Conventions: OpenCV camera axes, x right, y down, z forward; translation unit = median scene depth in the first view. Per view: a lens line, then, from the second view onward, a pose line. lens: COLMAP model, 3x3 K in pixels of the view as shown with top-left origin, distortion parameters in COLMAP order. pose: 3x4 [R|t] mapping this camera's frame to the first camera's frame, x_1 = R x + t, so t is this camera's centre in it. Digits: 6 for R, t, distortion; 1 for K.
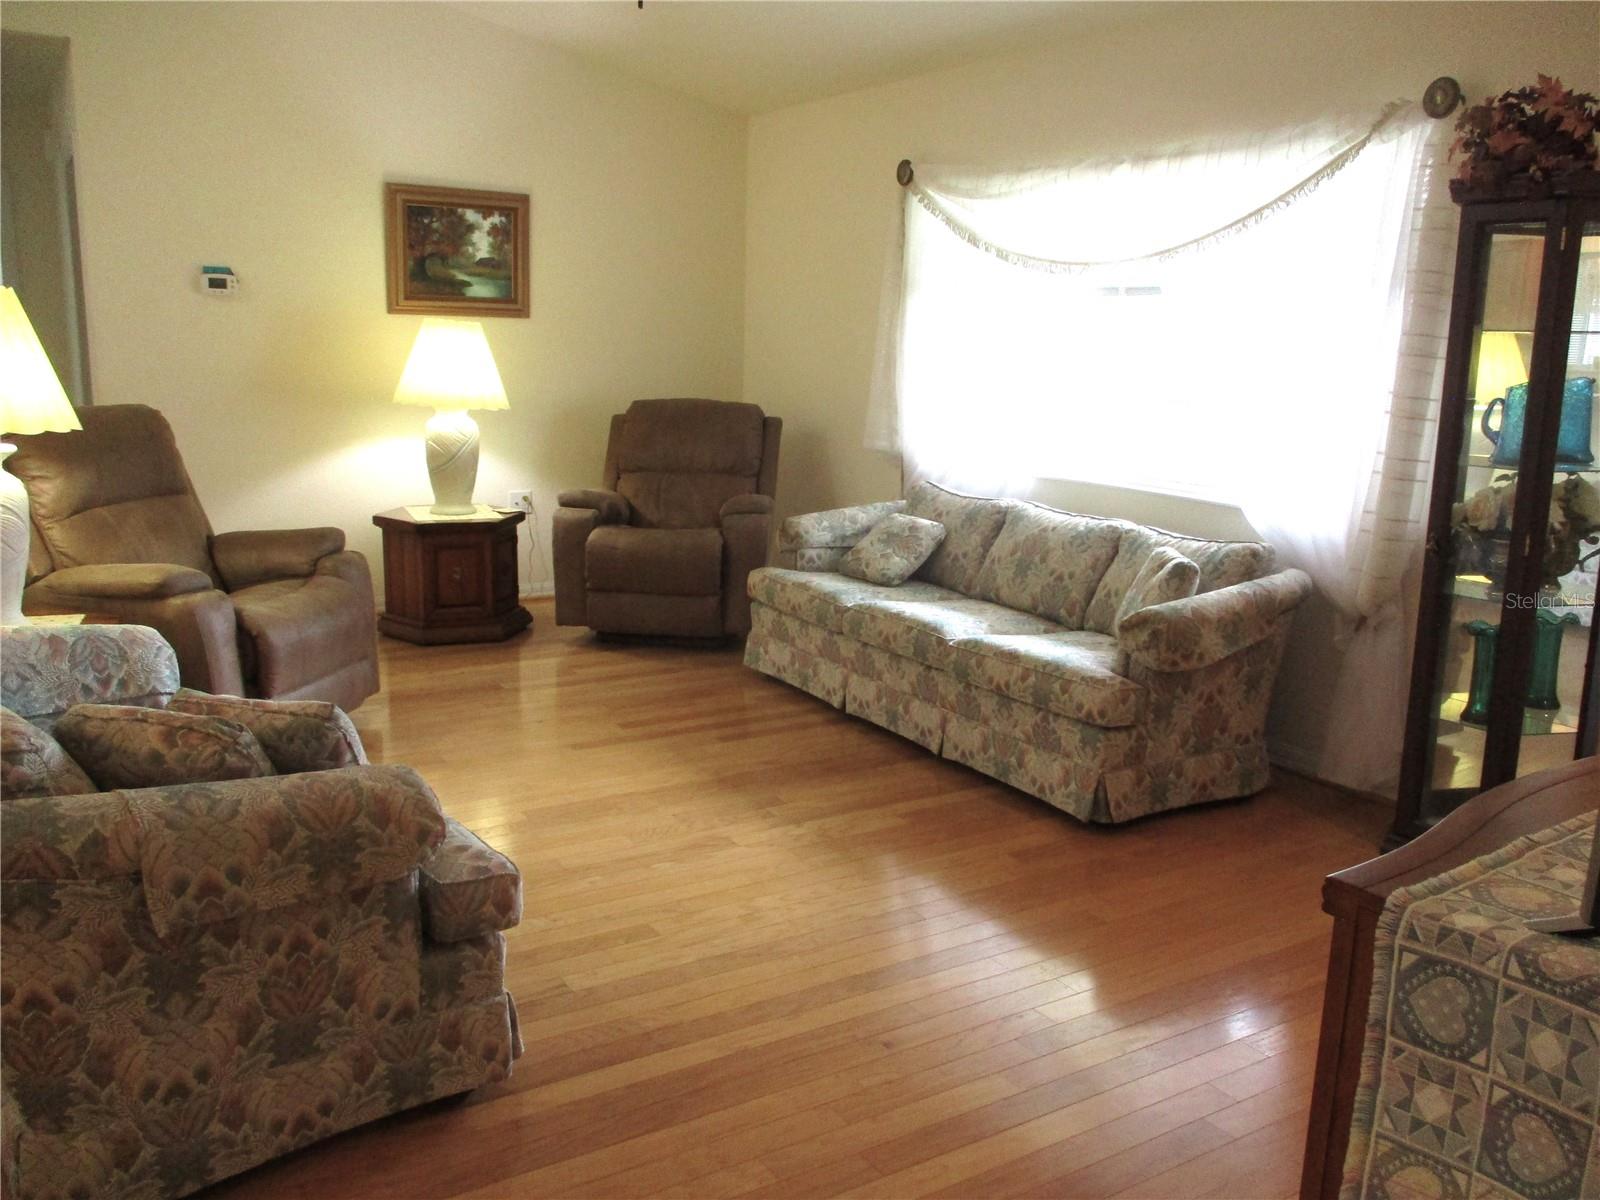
lens RADIAL K [[1334.2, 0, 800.0], [0, 1334.2, 600.0], [0, 0, 1]] dist [-0.005501, -0.003077]
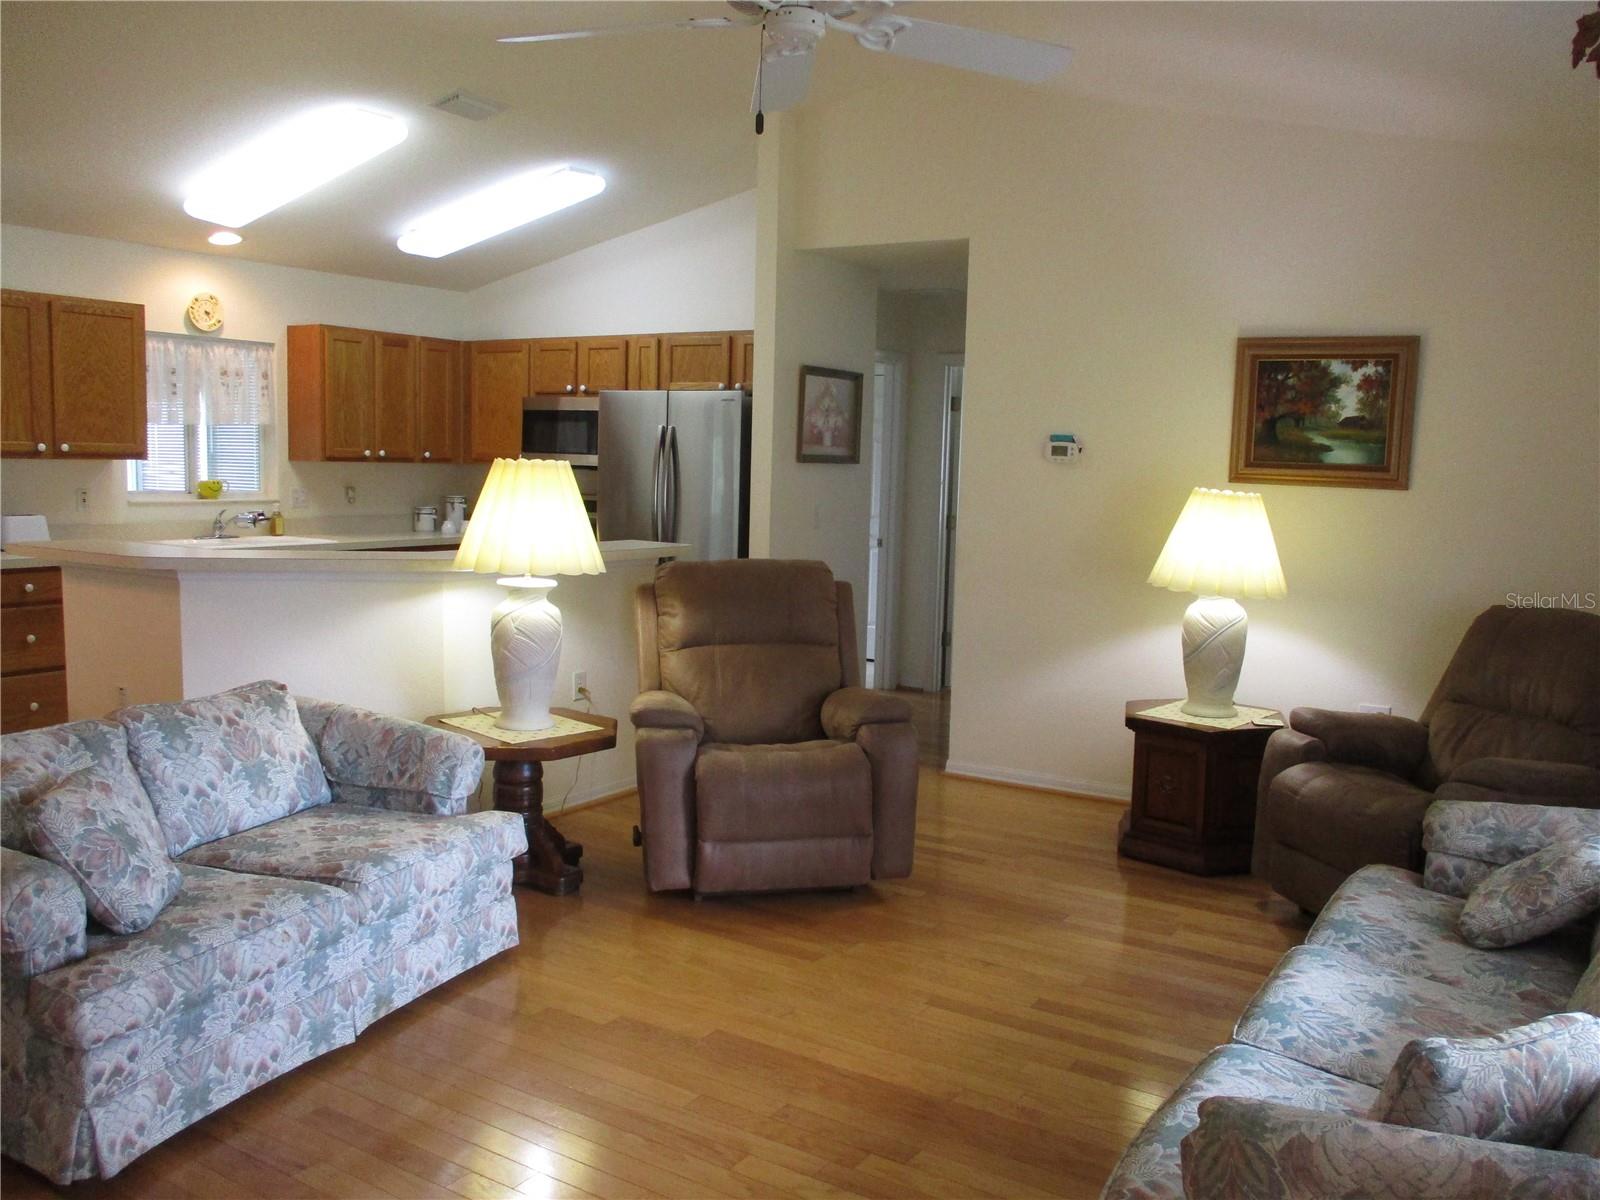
lens RADIAL K [[1334.2, 0, 800.0], [0, 1334.2, 600.0], [0, 0, 1]] dist [-0.005501, -0.003077]
pose [[0.451220, 0.088830, -0.887981, 0.352738], [-0.195411, 0.980721, -0.001190, -0.080949], [0.870755, 0.174058, 0.459879, 0.355811]]
